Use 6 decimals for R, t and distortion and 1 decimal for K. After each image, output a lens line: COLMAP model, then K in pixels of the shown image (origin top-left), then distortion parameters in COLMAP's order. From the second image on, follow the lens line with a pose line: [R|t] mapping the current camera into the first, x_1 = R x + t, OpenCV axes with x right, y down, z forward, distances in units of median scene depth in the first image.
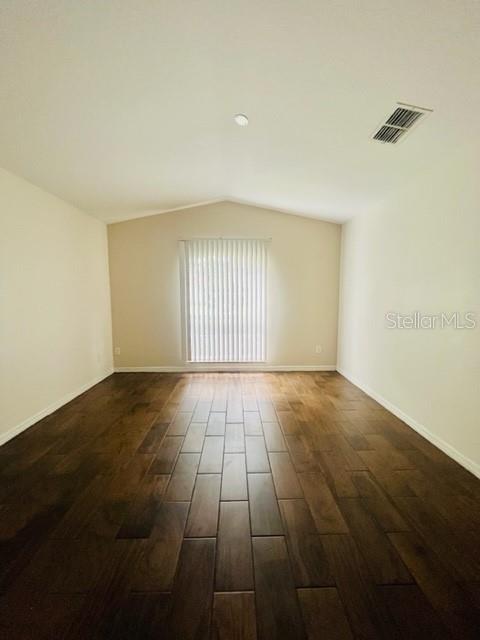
lens RADIAL K [[260.3, 0, 241.8], [0, 260.3, 319.6], [0, 0, 1]] dist [-0.000673, 0.000112]
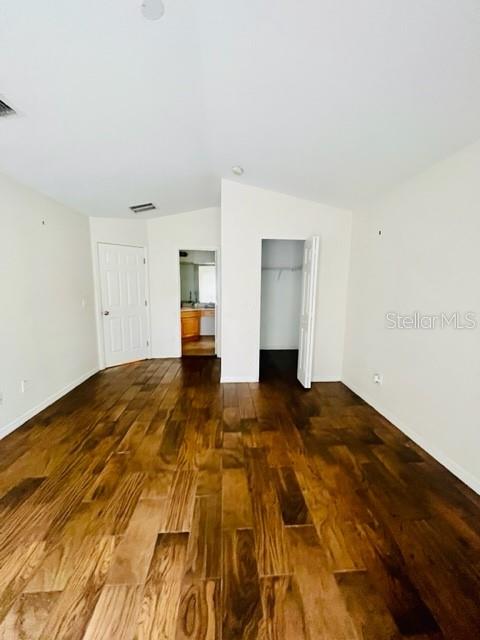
lens RADIAL K [[260.3, 0, 241.8], [0, 260.3, 319.6], [0, 0, 1]] dist [-0.000673, 0.000112]
pose [[-0.999142, 0.003324, -0.041276, -0.190891], [-0.006270, 0.973138, 0.230135, -0.227660], [0.040932, 0.230197, -0.972283, 1.808534]]
